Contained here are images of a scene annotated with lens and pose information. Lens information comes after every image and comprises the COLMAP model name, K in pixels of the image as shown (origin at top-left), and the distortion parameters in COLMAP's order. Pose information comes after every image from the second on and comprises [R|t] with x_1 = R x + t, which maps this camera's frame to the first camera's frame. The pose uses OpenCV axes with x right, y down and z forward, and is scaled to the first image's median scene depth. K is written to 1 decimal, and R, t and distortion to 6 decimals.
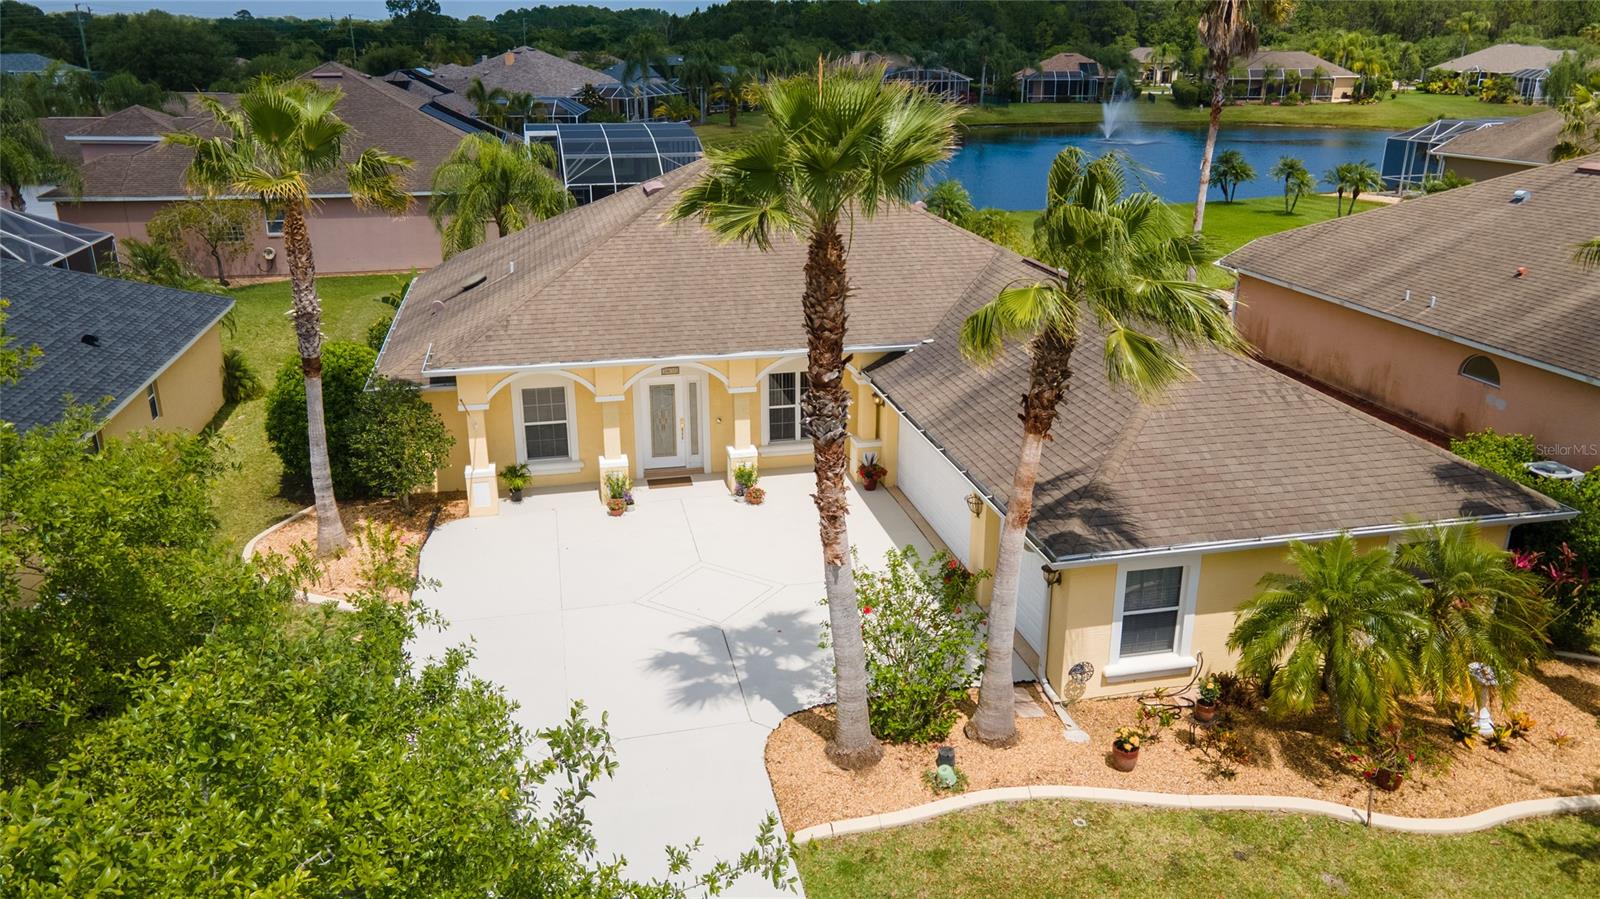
lens RADIAL K [[1188.4, 0, 800.0], [0, 1188.4, 449.5], [0, 0, 1]] dist [0.005056, 0.074333]
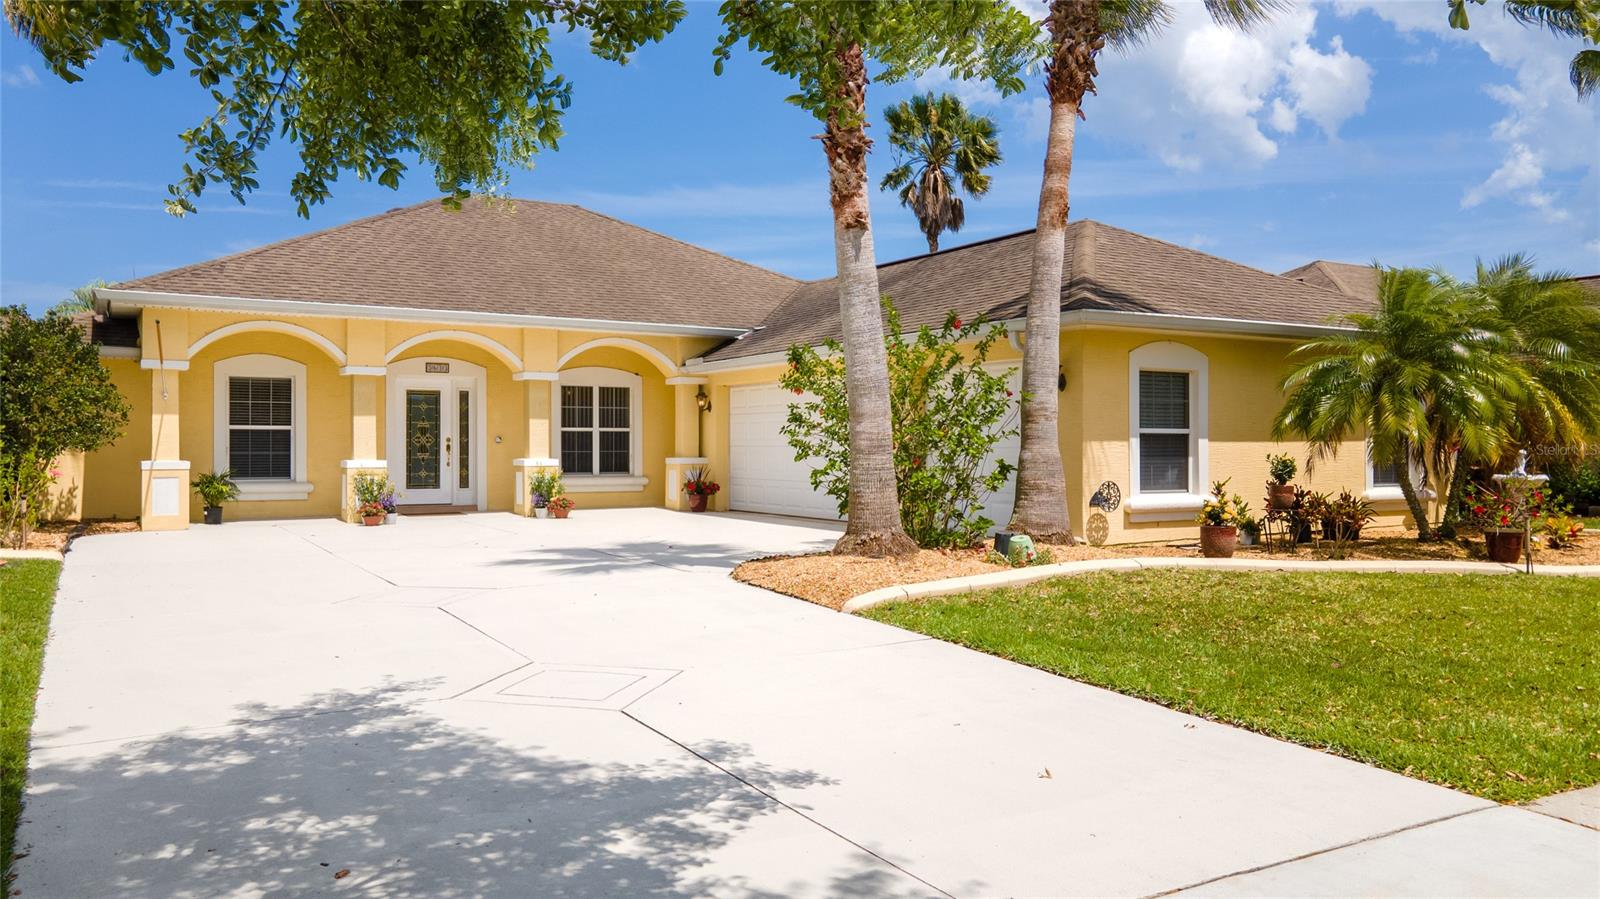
lens RADIAL K [[1189.6, 0, 808.7], [0, 1189.6, 451.9], [0, 0, 1]] dist [0.010007, 0.001872]
pose [[0.945372, 0.001061, 0.325991, -0.141630], [0.108406, 0.942061, -0.317442, 0.275837], [-0.307440, 0.335440, 0.890483, 0.262583]]
